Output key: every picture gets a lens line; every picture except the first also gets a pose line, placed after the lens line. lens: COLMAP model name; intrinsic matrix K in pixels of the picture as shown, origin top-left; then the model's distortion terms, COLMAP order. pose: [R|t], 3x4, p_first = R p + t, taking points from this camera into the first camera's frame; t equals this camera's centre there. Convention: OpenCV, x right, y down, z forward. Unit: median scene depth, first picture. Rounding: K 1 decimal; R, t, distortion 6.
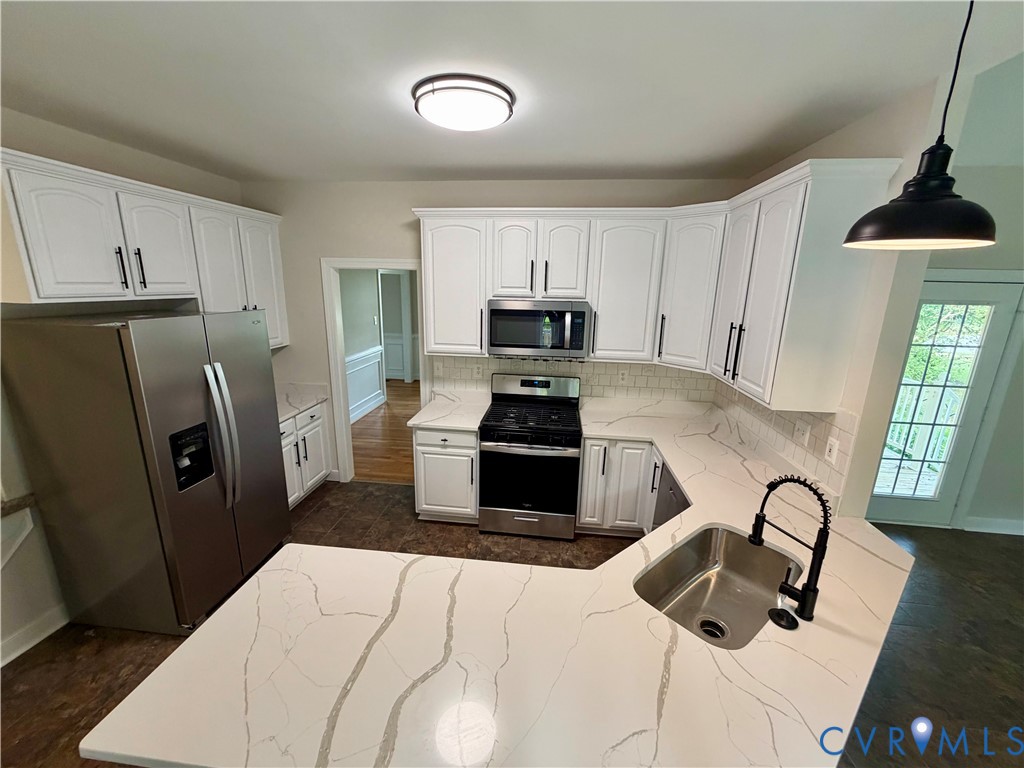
lens RADIAL K [[406.3, 0, 509.3], [0, 406.3, 383.3], [0, 0, 1]] dist [-0.001779, -0.000296]
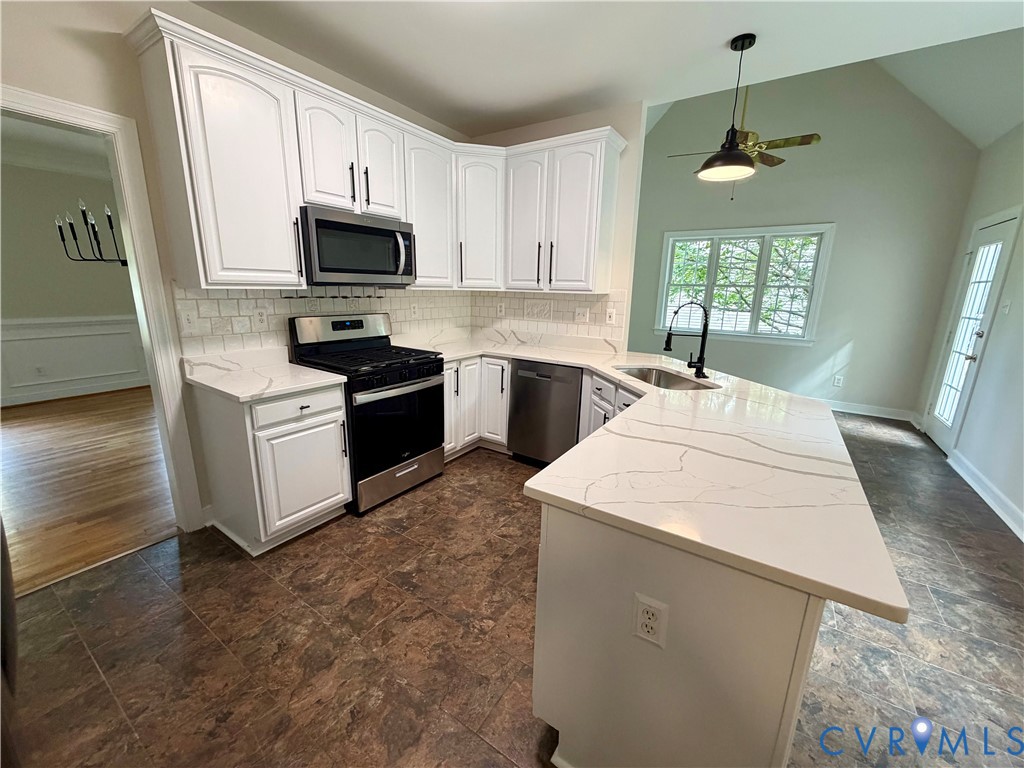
lens RADIAL K [[406.3, 0, 509.3], [0, 406.3, 383.3], [0, 0, 1]] dist [-0.001779, -0.000296]
pose [[0.458242, -0.216231, 0.862125, -0.578782], [0.198888, 0.970307, 0.137650, 0.075298], [-0.866290, 0.108389, 0.487641, 0.365346]]
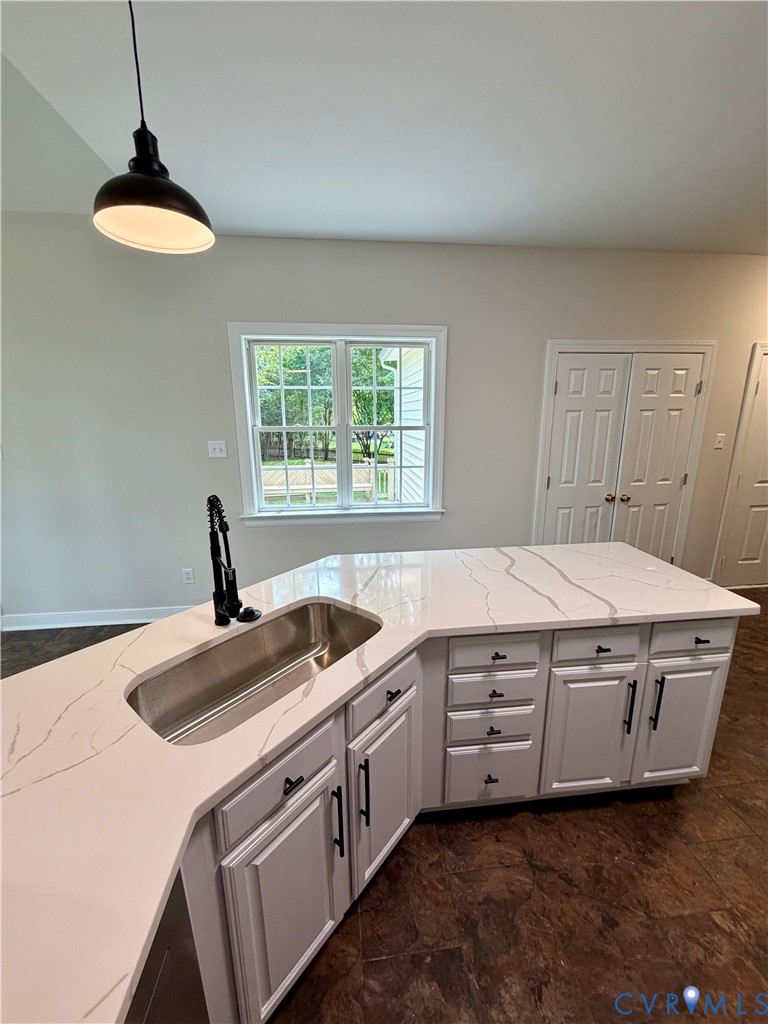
lens RADIAL K [[406.3, 0, 384.9], [0, 406.3, 506.4], [0, 0, 1]] dist [-0.001779, -0.000296]
pose [[-0.977517, 0.036151, -0.207736, 0.230544], [-0.059938, 0.896911, 0.438130, -0.074671], [0.202159, 0.440731, -0.874579, 0.806620]]
